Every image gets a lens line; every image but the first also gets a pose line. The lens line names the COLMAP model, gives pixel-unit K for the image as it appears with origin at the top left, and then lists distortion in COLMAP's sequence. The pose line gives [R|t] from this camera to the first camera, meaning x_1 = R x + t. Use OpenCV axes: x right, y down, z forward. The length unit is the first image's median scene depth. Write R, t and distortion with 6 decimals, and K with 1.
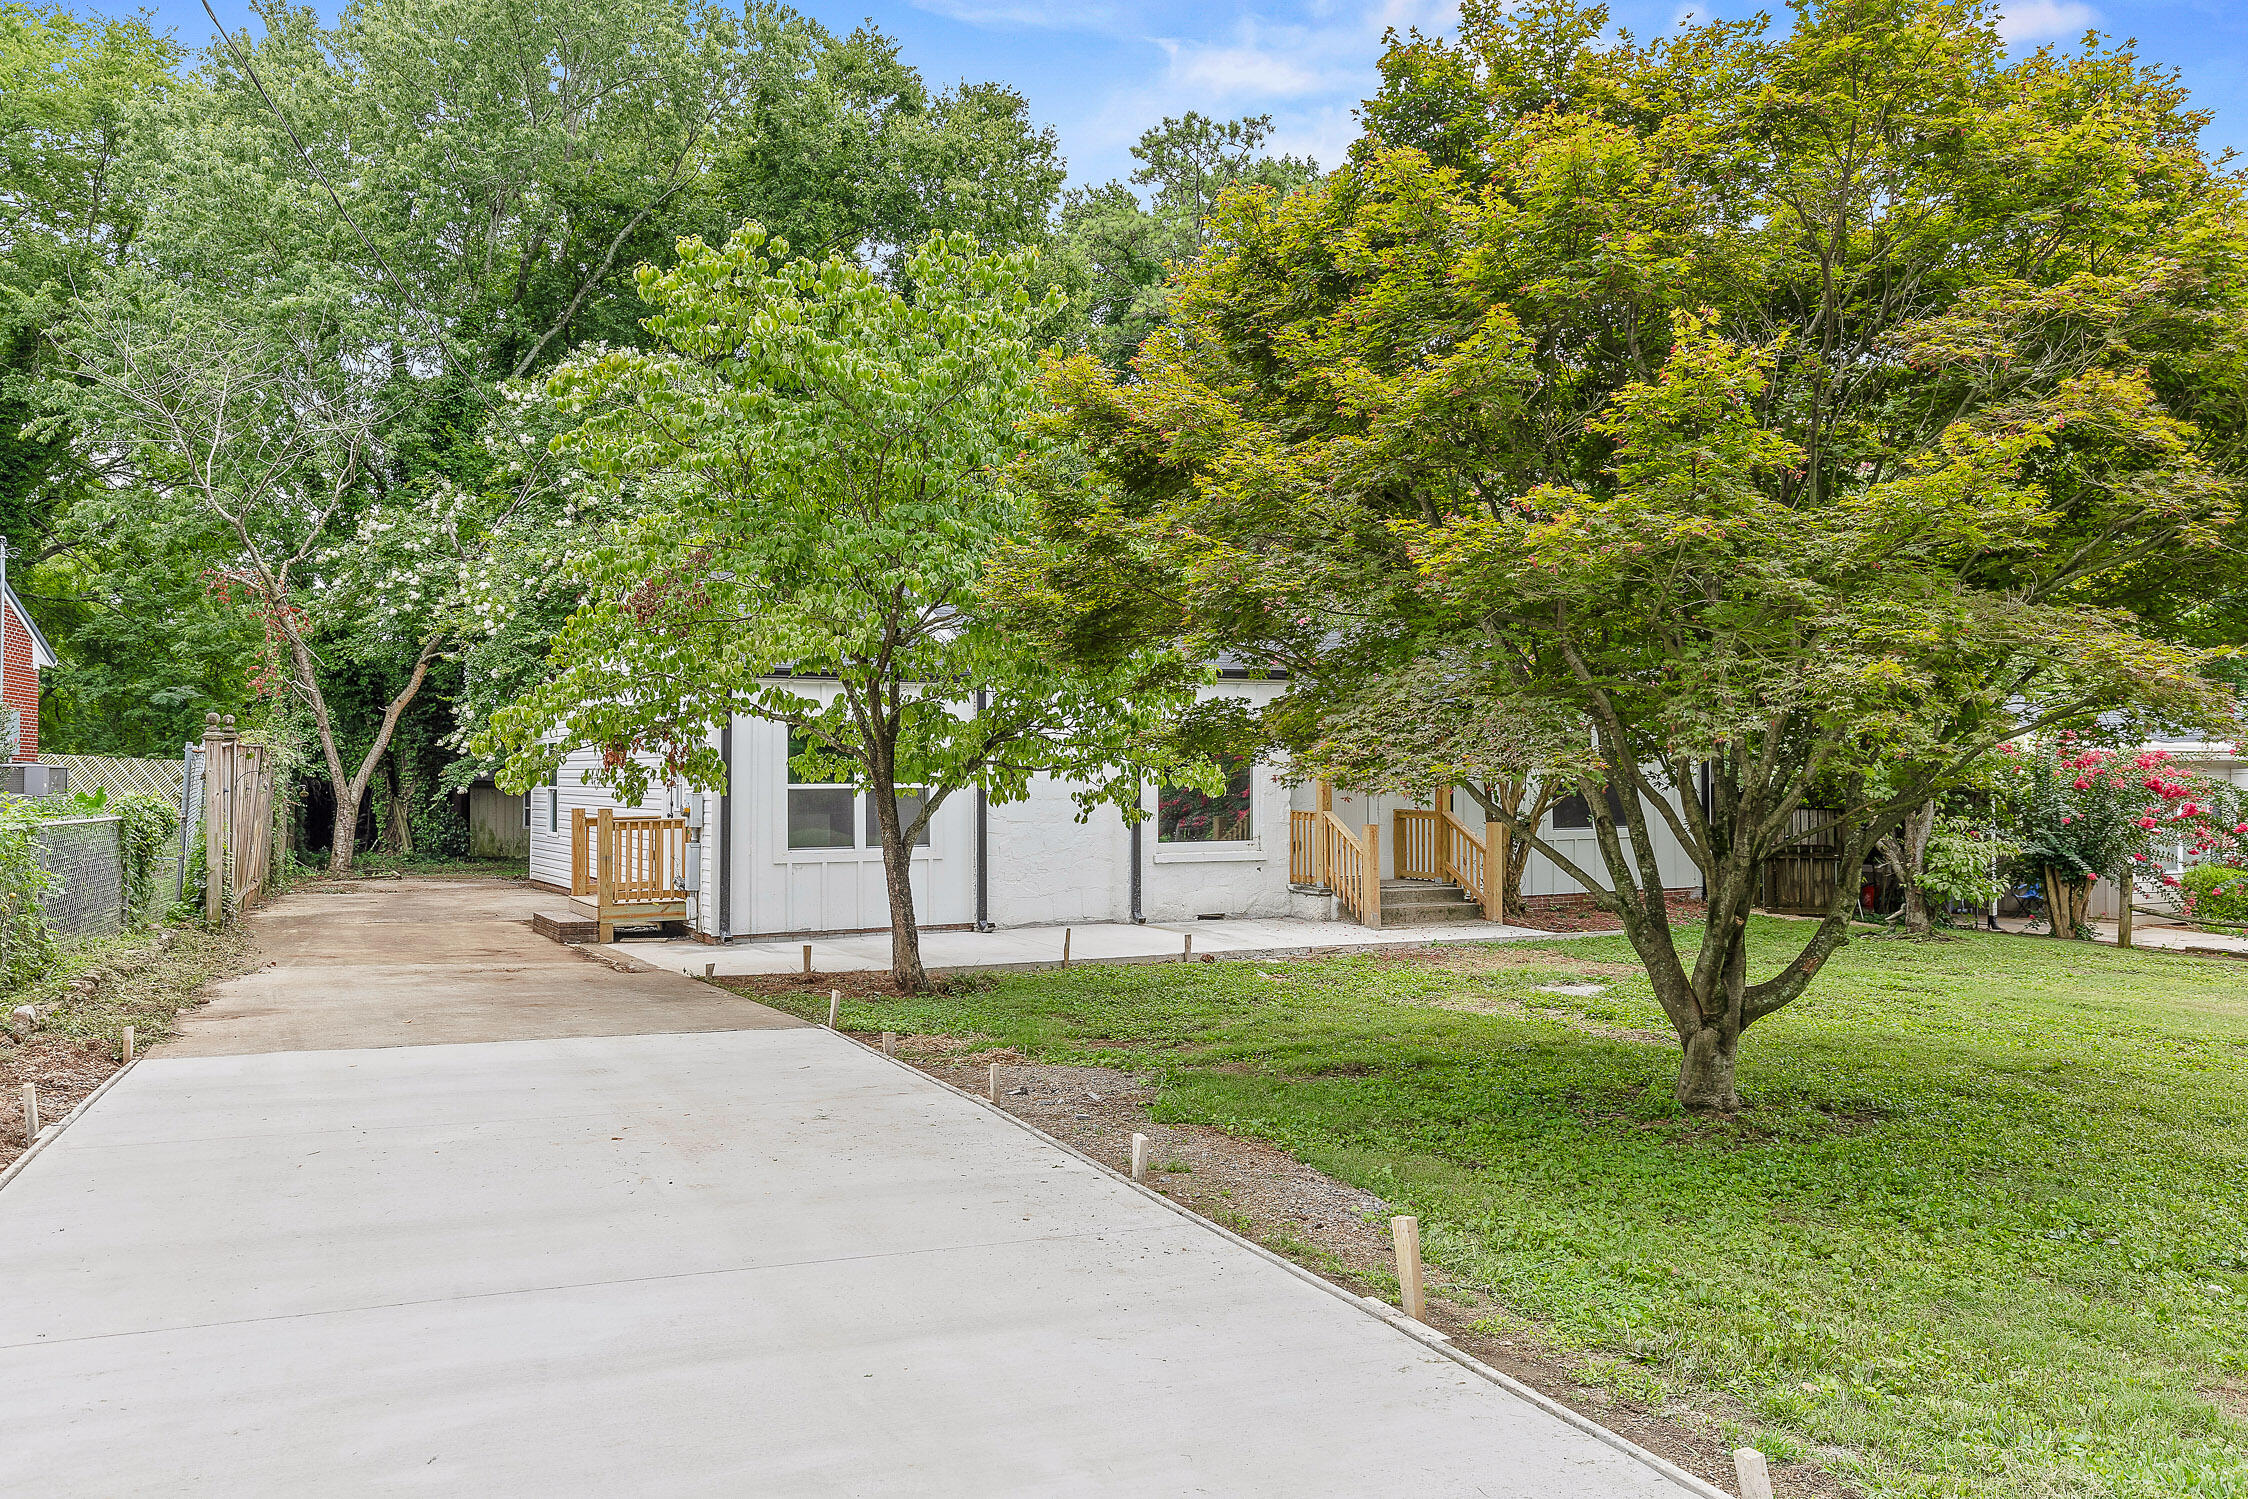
lens RADIAL K [[1799.0, 0, 1124.0], [0, 1799.0, 749.5], [0, 0, 1]] dist [0.009336, 0.002100]
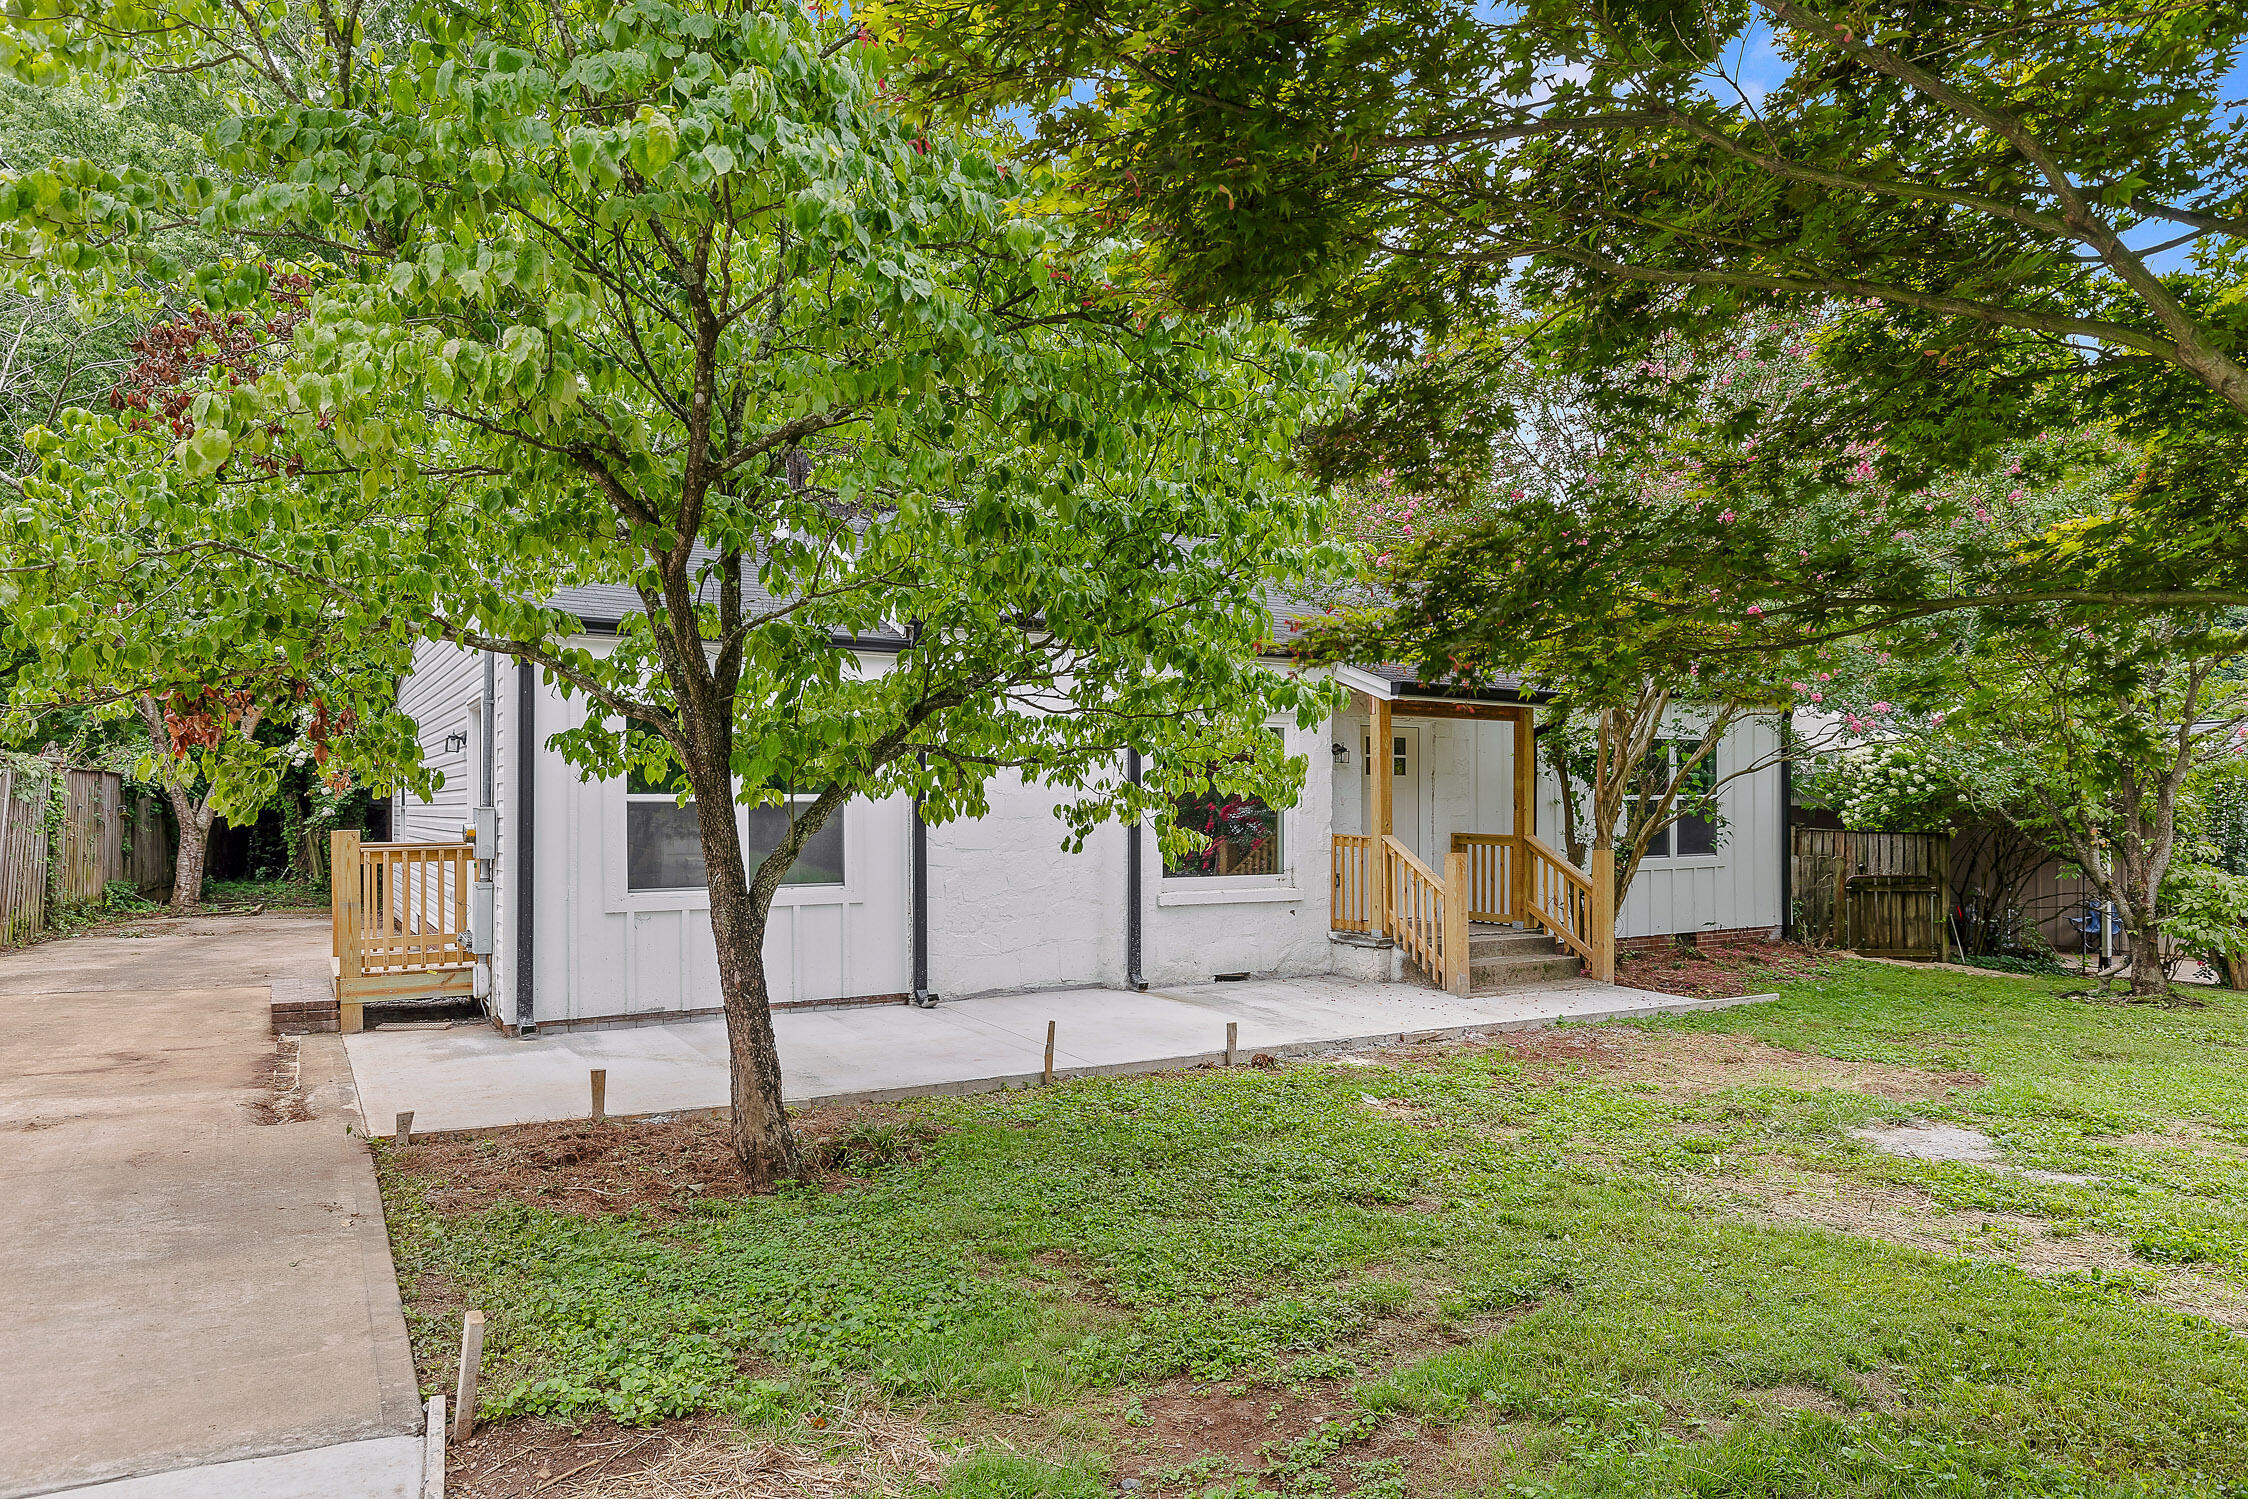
lens RADIAL K [[1419.4, 0, 1117.0], [0, 1419.4, 793.1], [0, 0, 1]] dist [-0.005077, -0.001214]
pose [[0.999197, 0.001446, 0.040041, -0.023447], [-0.001510, 0.999998, 0.001572, 0.016428], [-0.040039, -0.001631, 0.999197, 0.427861]]
